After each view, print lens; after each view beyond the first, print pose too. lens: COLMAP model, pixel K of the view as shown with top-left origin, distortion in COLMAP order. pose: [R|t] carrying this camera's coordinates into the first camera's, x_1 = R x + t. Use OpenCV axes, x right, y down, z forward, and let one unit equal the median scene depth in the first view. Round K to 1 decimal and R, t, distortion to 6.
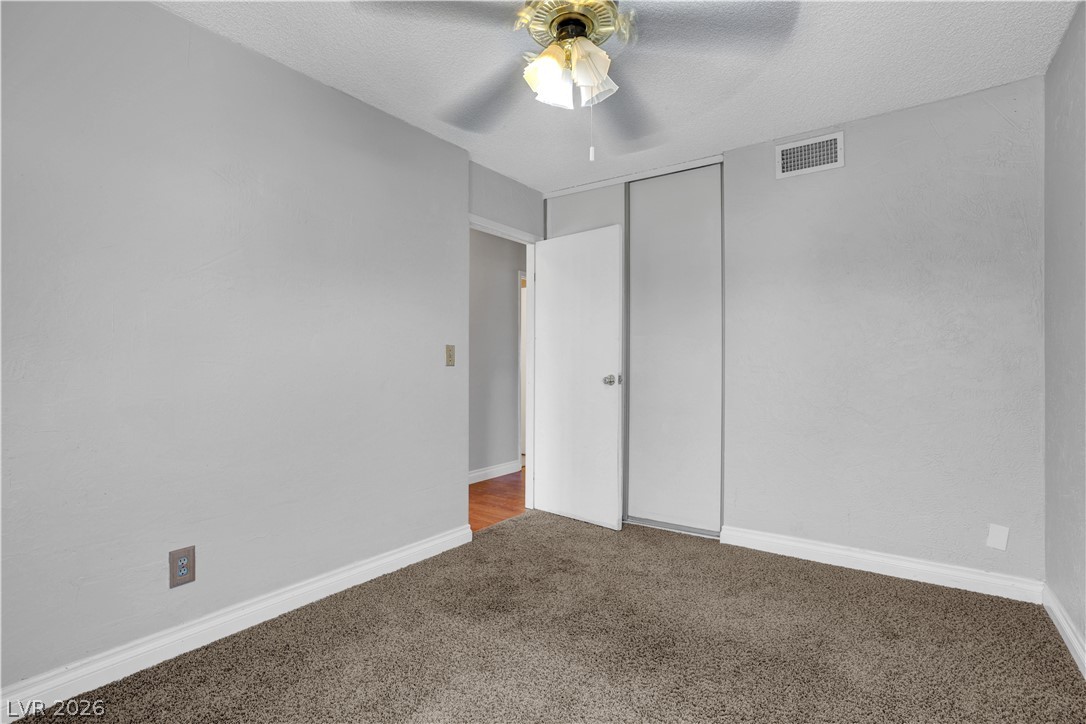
lens RADIAL K [[529.5, 0, 542.1], [0, 529.5, 360.2], [0, 0, 1]] dist [-0.035443, 0.018886]
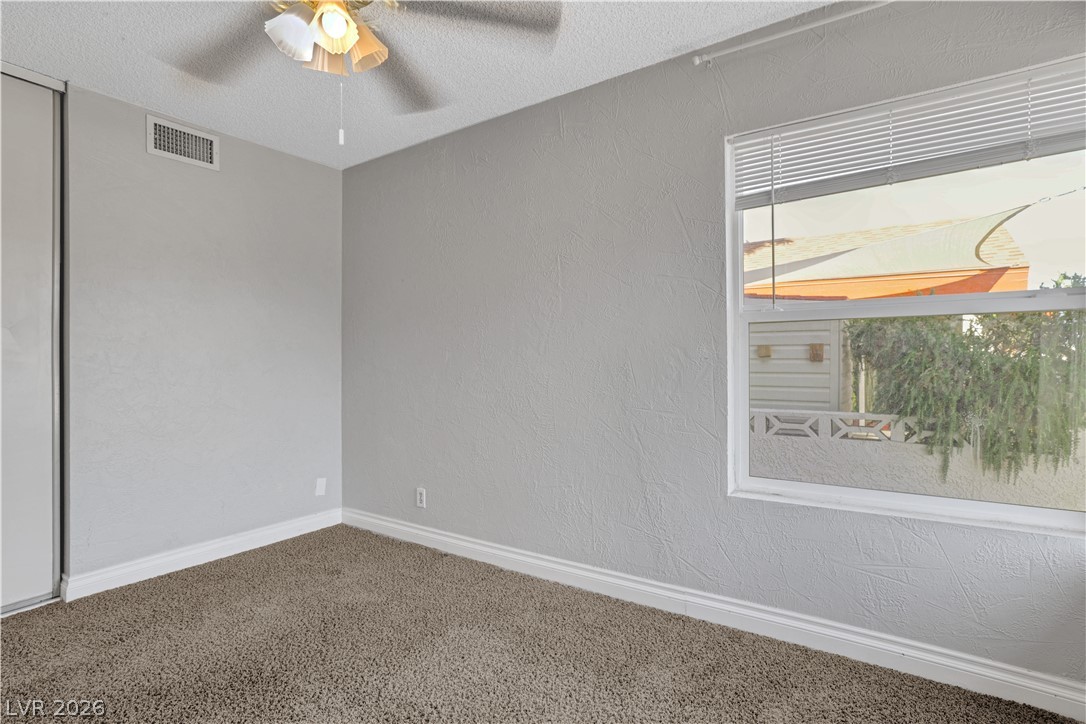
lens RADIAL K [[529.5, 0, 537.7], [0, 529.5, 362.8], [0, 0, 1]] dist [-0.035443, 0.018886]
pose [[-0.017953, 0.001848, 0.999837, -0.458303], [0.004592, 0.999988, -0.001766, 0.012385], [-0.999828, 0.004560, -0.017961, 0.380048]]
